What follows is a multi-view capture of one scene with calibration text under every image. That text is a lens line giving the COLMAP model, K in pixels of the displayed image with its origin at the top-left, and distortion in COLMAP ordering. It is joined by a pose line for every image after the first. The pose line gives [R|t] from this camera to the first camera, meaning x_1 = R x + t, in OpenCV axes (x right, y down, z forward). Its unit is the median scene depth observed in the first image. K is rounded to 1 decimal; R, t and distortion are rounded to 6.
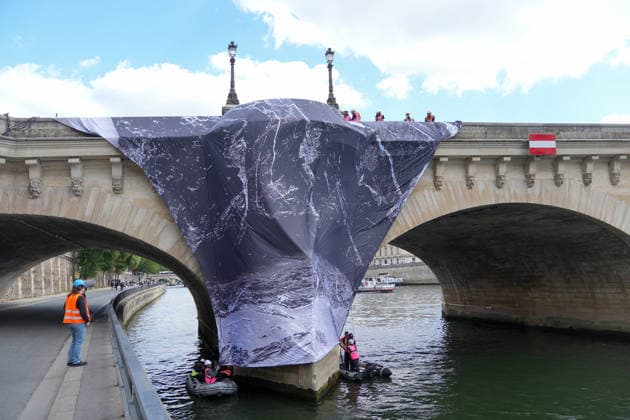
lens RADIAL K [[519.0, 0, 315.0], [0, 519.0, 210.0], [0, 0, 1]] dist [-0.089687, 0.168593]
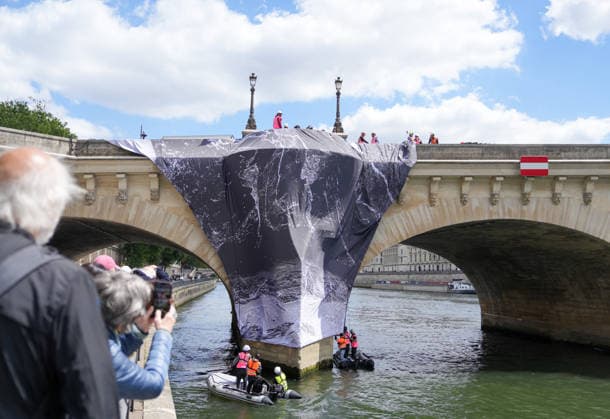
lens RADIAL K [[629.7, 0, 305.0], [0, 629.7, 209.5], [0, 0, 1]] dist [0.051733, 0.010940]
pose [[0.988490, 0.031721, -0.147925, 0.168889], [-0.028315, 0.999285, 0.025073, -0.057103], [0.148614, -0.020596, 0.988681, -0.380178]]
